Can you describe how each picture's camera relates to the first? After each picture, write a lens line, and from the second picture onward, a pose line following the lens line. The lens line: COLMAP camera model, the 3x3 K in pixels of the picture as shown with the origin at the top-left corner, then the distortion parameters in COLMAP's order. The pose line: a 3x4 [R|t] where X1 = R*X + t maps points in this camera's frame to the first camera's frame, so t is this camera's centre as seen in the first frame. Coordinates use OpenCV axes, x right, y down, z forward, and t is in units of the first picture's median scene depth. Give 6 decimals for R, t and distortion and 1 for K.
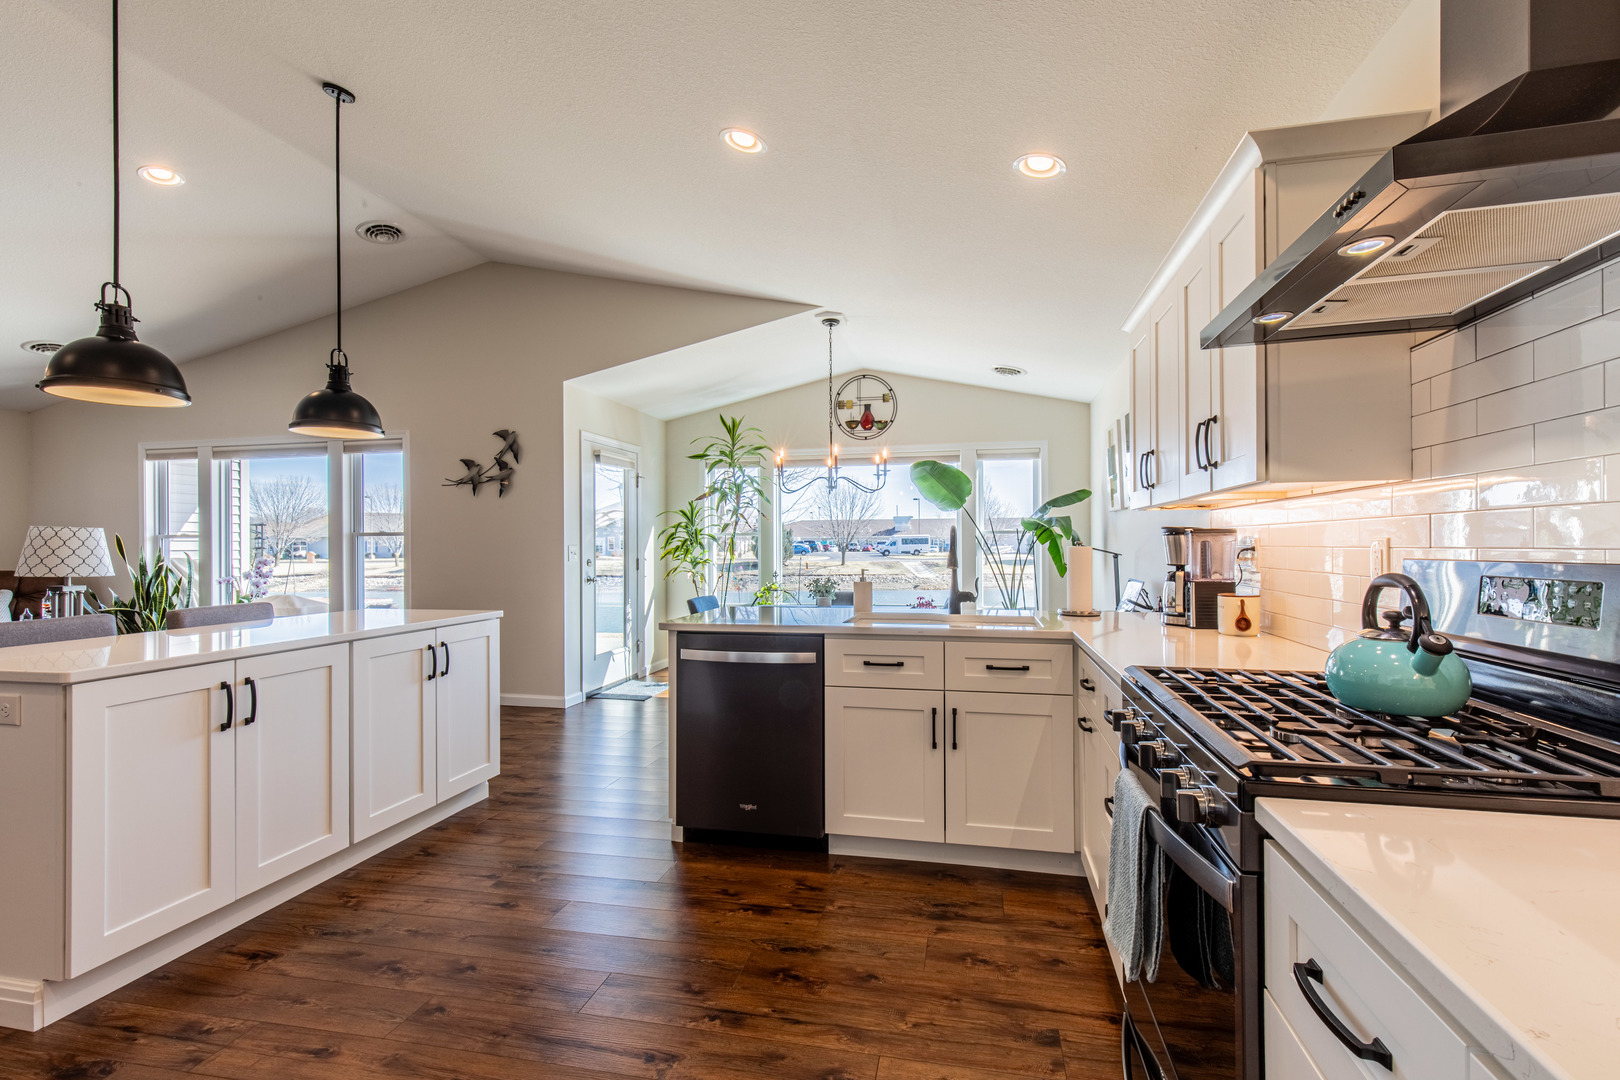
lens RADIAL K [[730.8, 0, 811.6], [0, 730.8, 541.2], [0, 0, 1]] dist [-0.000155, -0.000274]
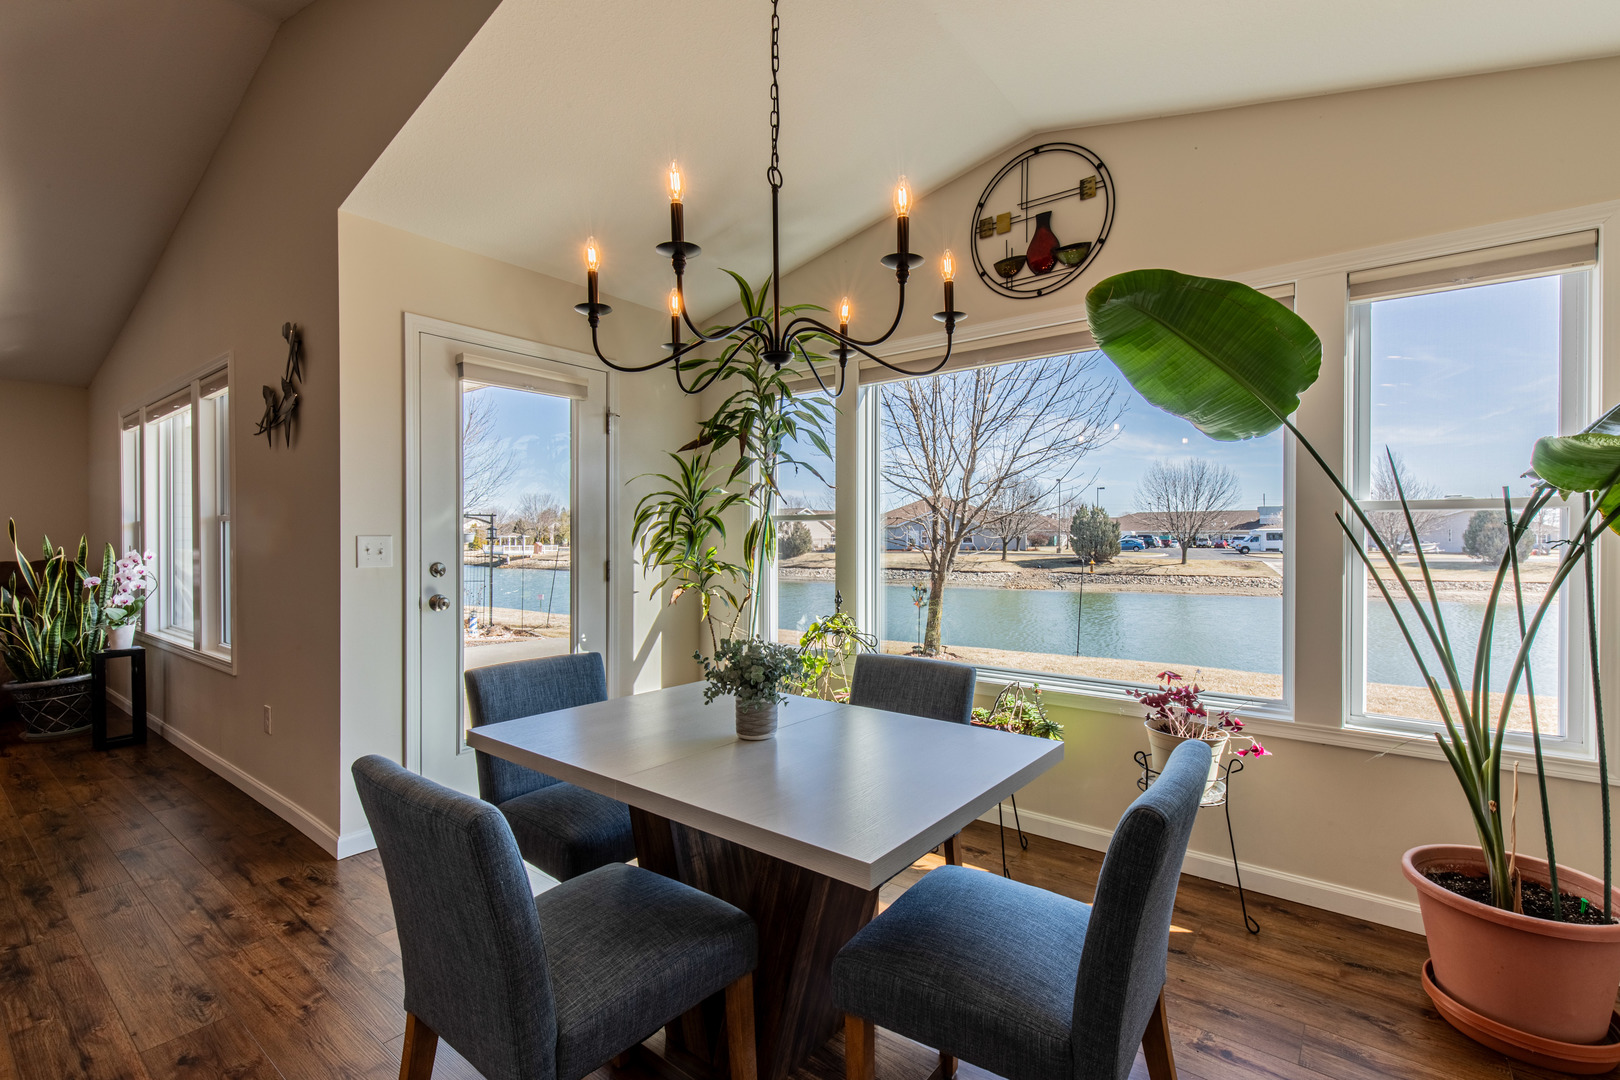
lens RADIAL K [[730.8, 0, 811.9], [0, 730.8, 542.9], [0, 0, 1]] dist [-0.000155, -0.000274]
pose [[0.905370, 0.009436, -0.424518, 0.137306], [-0.004854, 0.999918, 0.011874, 0.002476], [0.424595, -0.008690, 0.905342, 0.549377]]
